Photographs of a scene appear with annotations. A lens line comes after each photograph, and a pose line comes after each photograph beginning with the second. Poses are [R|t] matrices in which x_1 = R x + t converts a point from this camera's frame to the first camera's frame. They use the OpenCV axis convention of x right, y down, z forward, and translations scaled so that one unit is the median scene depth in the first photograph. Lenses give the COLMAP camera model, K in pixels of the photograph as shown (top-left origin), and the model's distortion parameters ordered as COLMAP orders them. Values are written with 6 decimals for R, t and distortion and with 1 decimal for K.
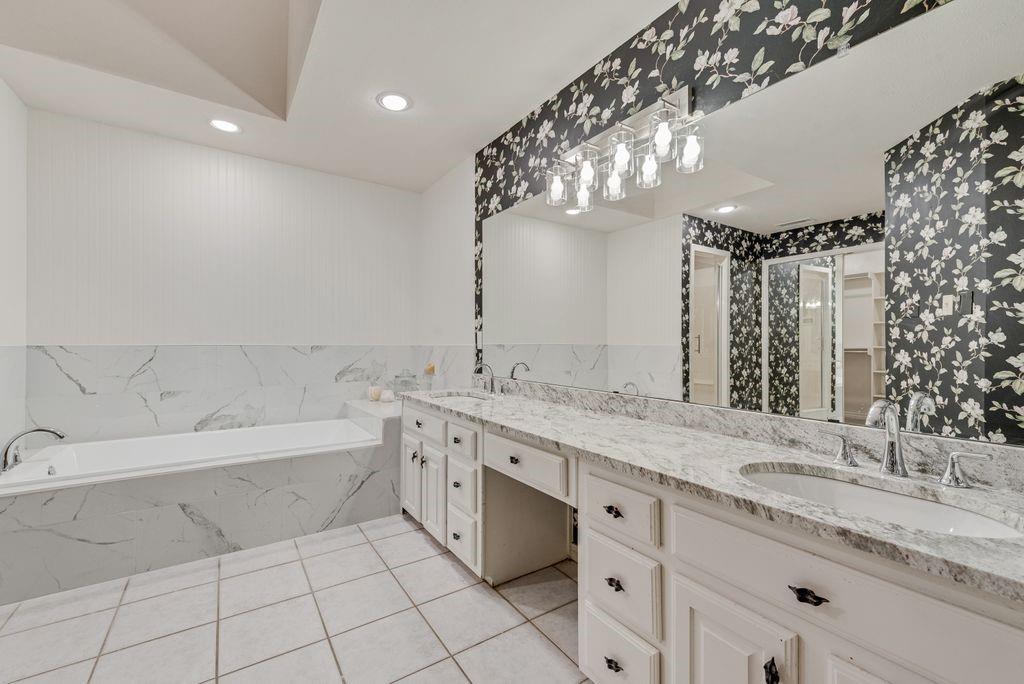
lens RADIAL K [[403.2, 0, 510.5], [0, 403.2, 341.9], [0, 0, 1]] dist [0.013353, -0.003019]
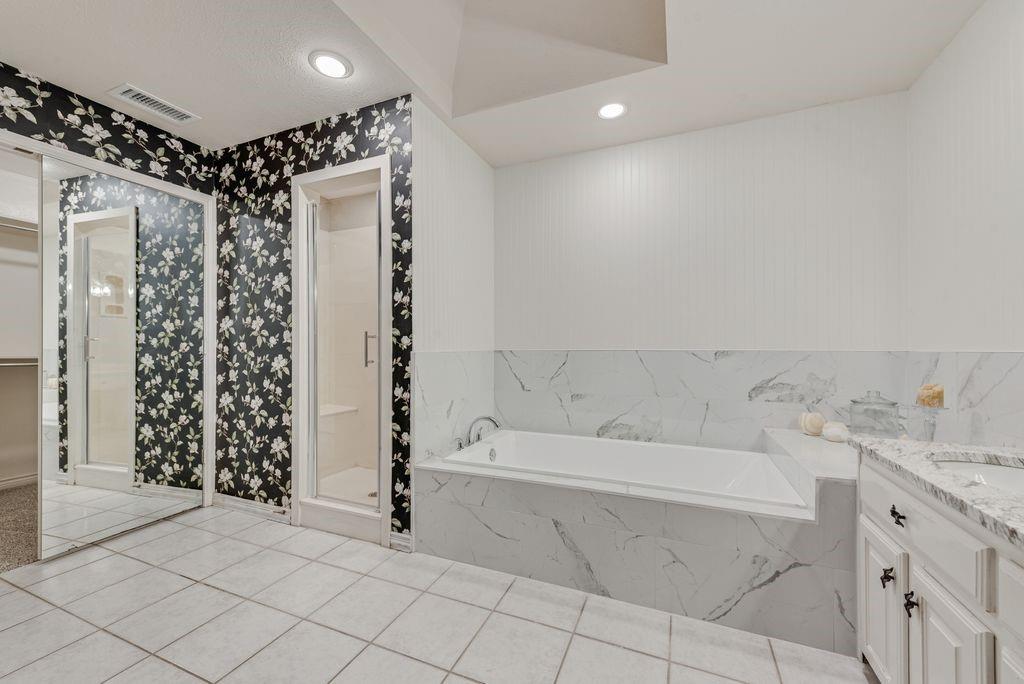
lens RADIAL K [[403.2, 0, 509.3], [0, 403.2, 346.1], [0, 0, 1]] dist [0.013353, -0.003019]
pose [[0.538465, -0.005112, -0.842632, -0.061642], [0.004841, 0.999984, -0.002973, 0.000069], [0.842634, -0.002479, 0.538481, 0.323206]]
